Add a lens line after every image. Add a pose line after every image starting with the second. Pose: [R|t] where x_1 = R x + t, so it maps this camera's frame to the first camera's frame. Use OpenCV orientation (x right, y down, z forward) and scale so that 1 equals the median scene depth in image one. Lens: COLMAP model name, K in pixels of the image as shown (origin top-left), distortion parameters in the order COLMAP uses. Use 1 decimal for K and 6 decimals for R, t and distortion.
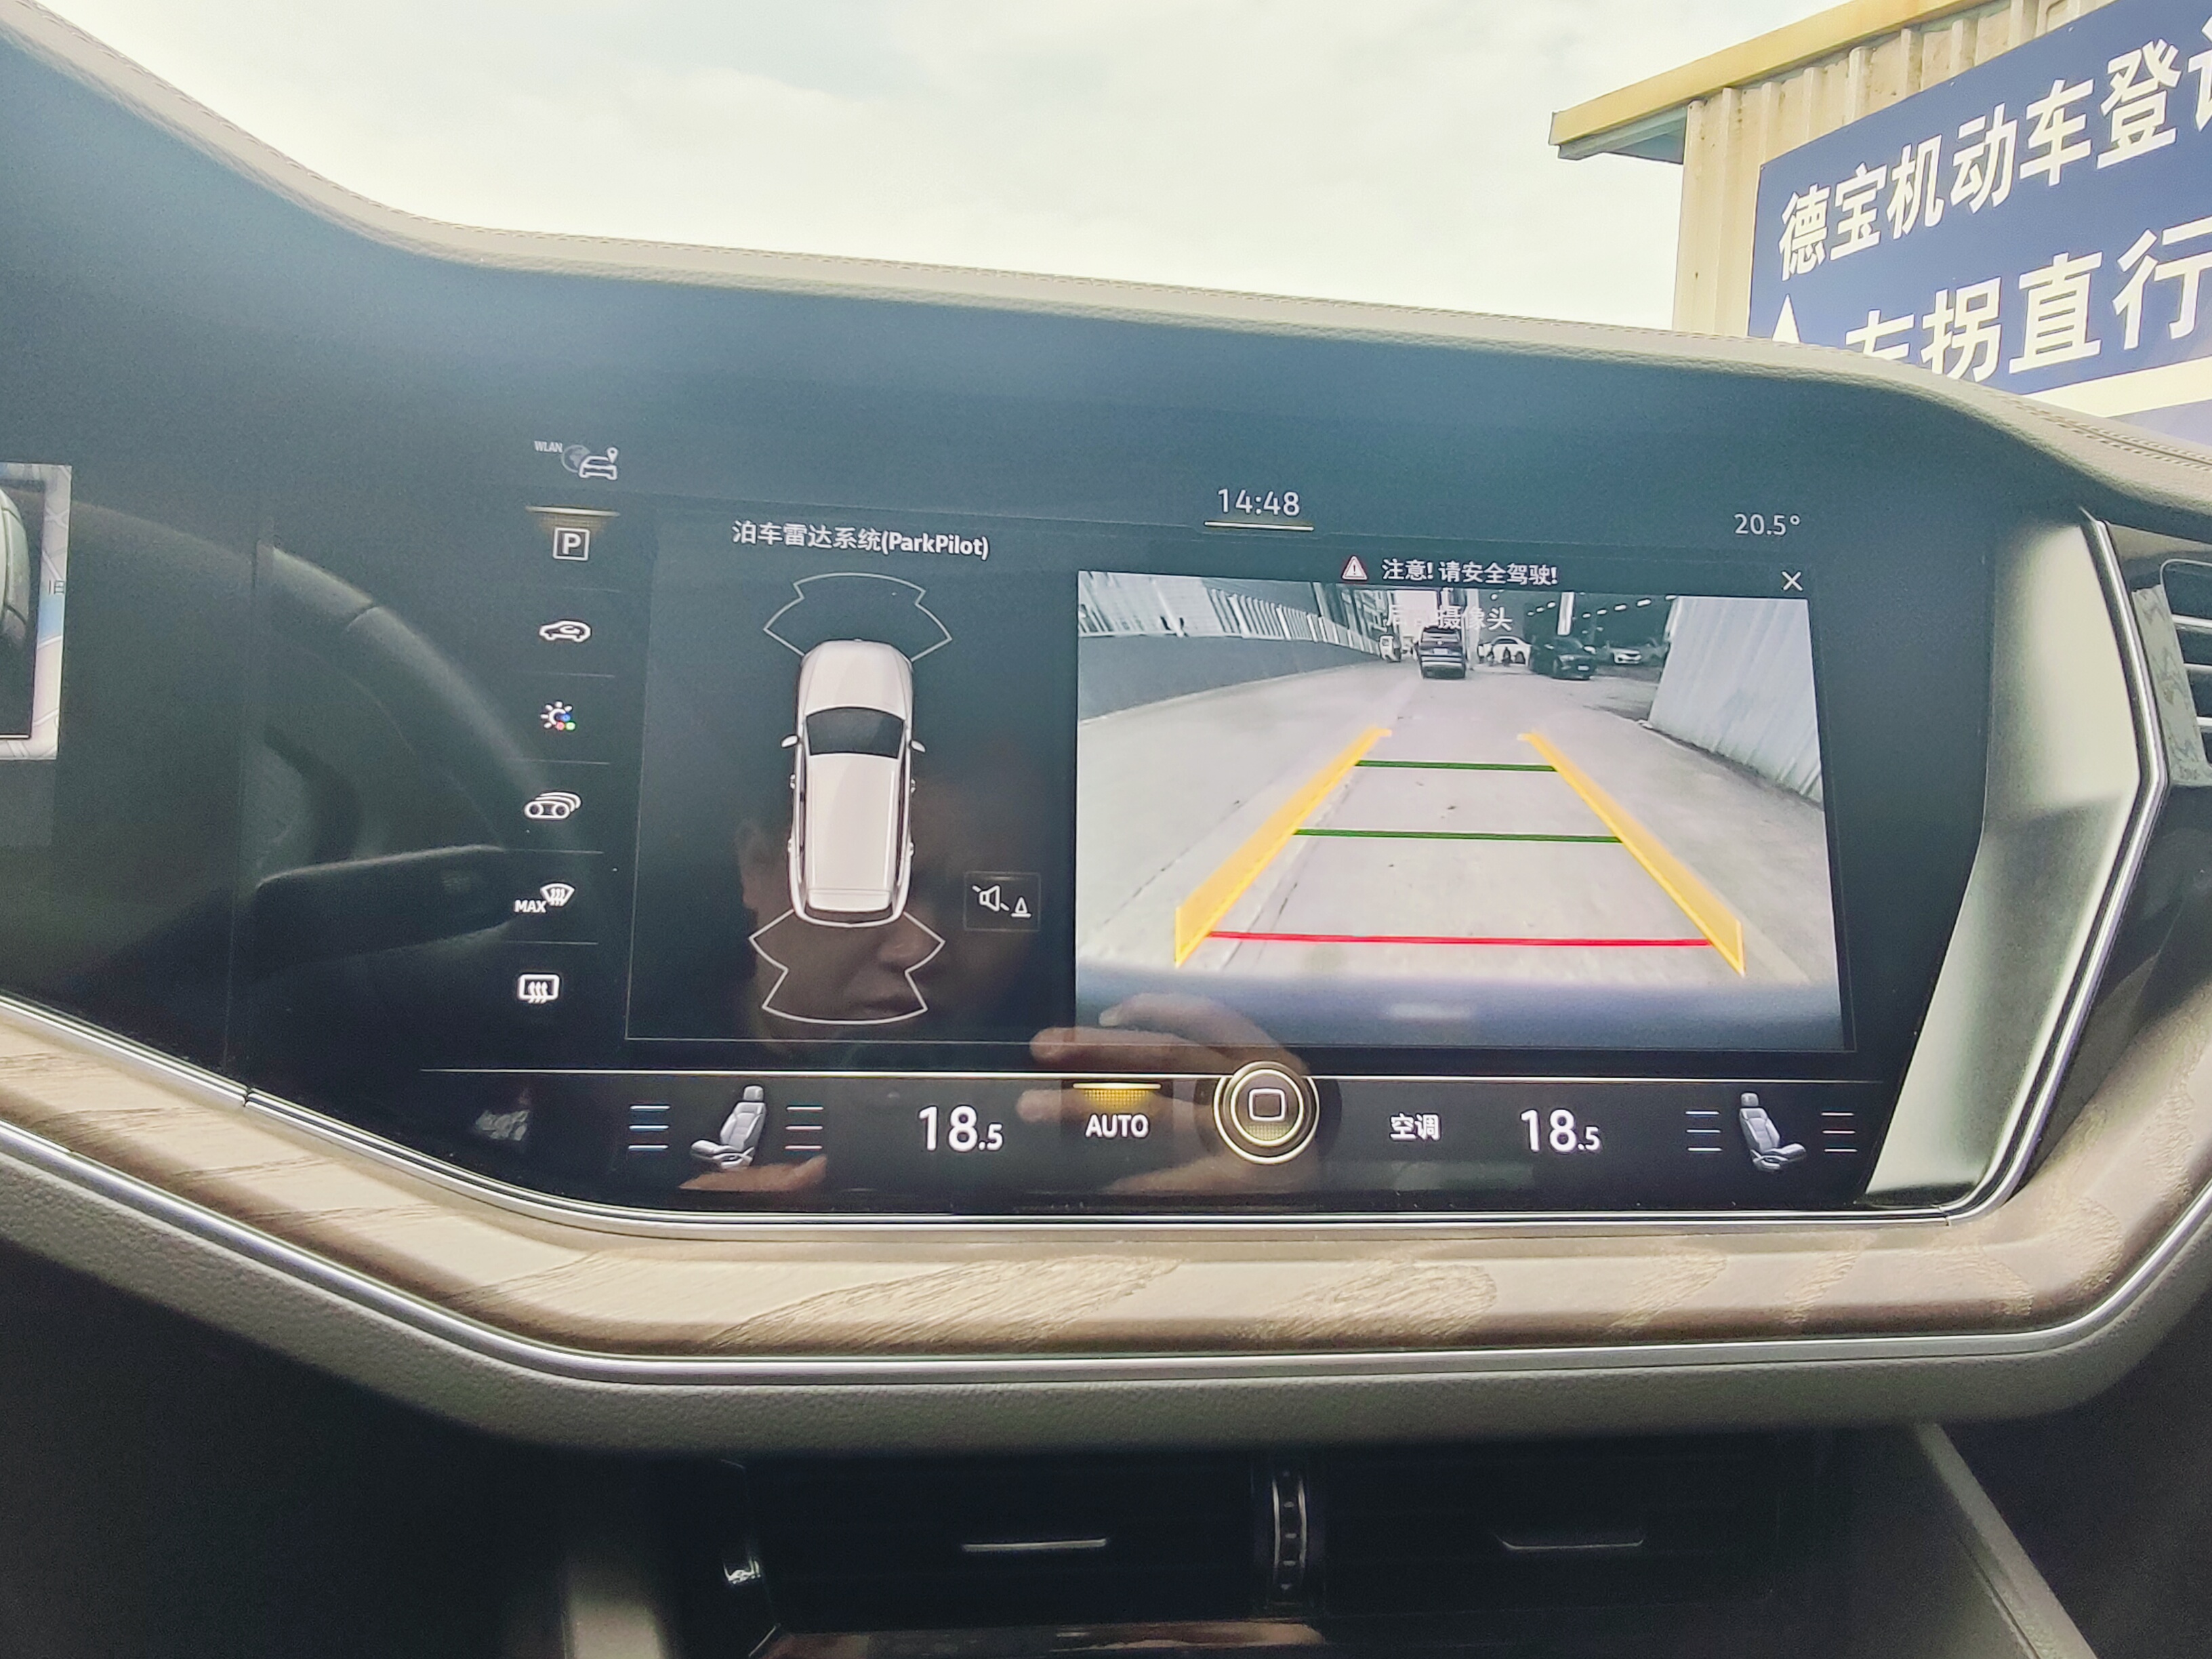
lens RADIAL K [[1422.9, 0, 1079.9], [0, 1422.9, 831.1], [0, 0, 1]] dist [0.018059, -0.006687]
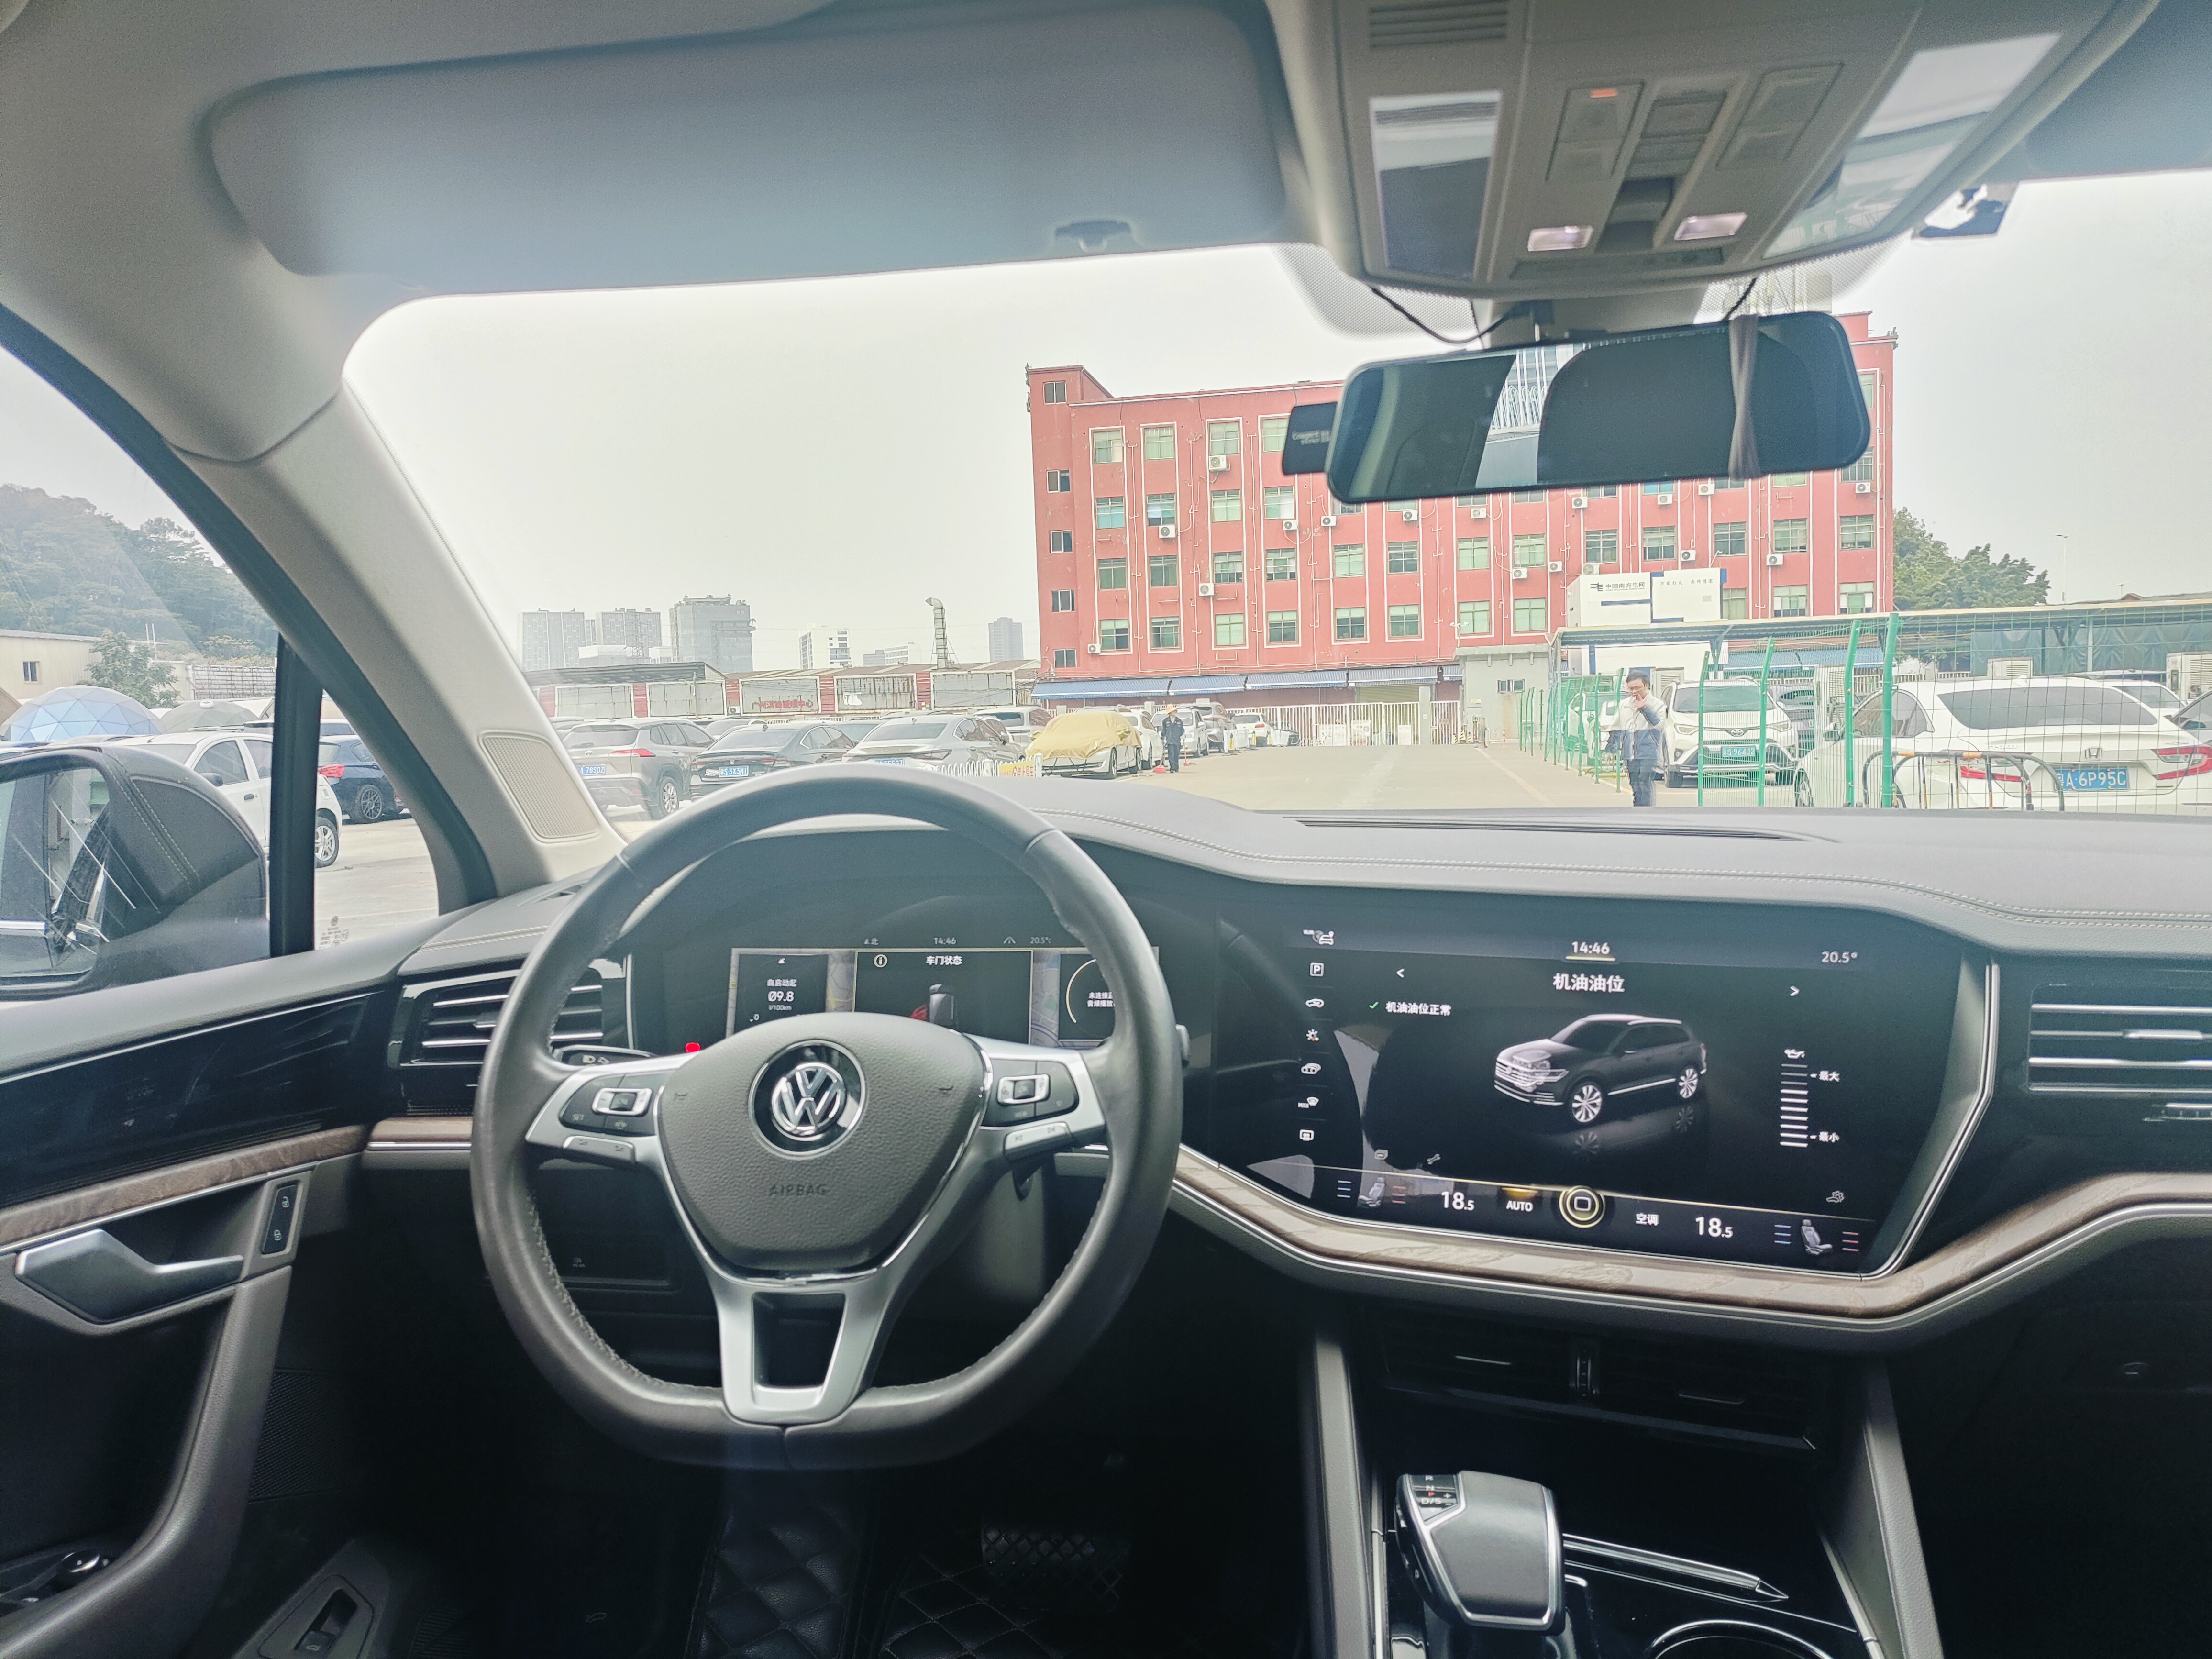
lens RADIAL K [[1607.6, 0, 1111.3], [0, 1607.6, 847.9], [0, 0, 1]] dist [0.042746, -0.025027]
pose [[0.869357, -0.014992, -0.493957, 0.069503], [0.004632, 0.999743, -0.022190, -0.031185], [0.494163, 0.017003, 0.869203, -0.157715]]
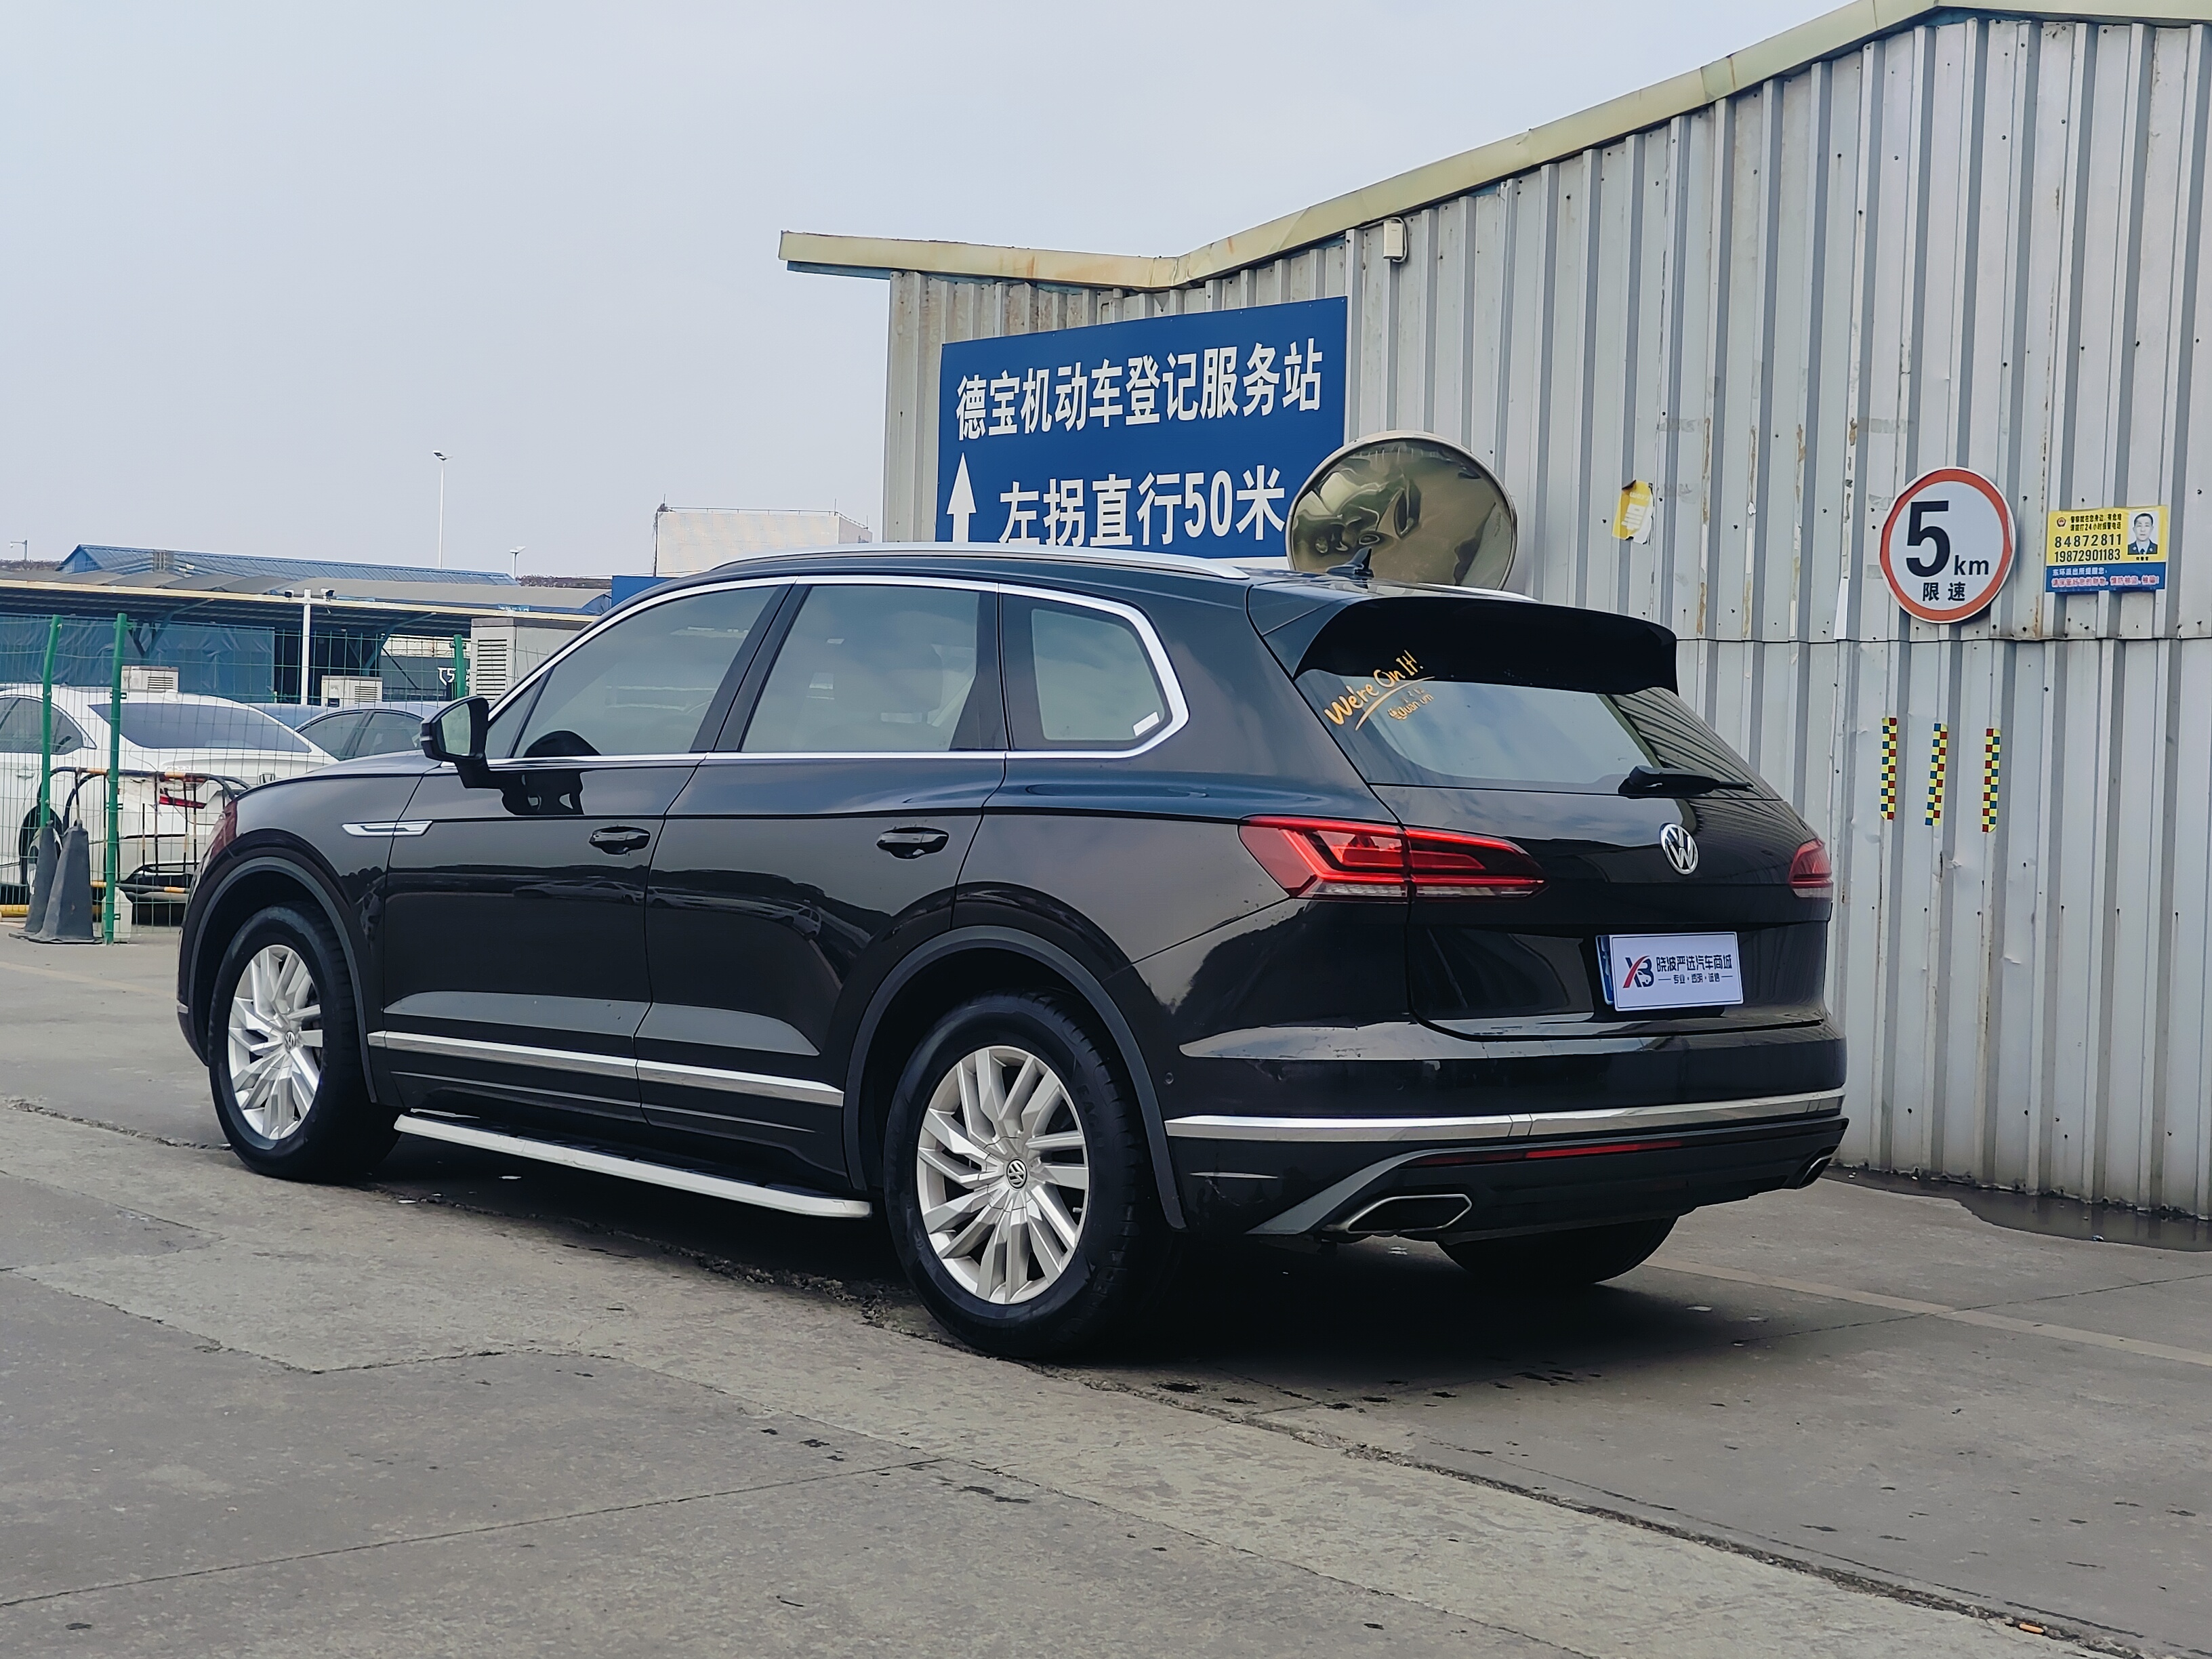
lens RADIAL K [[3127.3, 0, 1091.4], [0, 3127.3, 851.4], [0, 0, 1]] dist [0.015985, 0.000000]
pose [[0.915763, -0.007819, 0.401643, -0.644539], [0.030500, 0.998278, -0.050106, 0.152272], [-0.400560, 0.058135, 0.914424, -1.938864]]
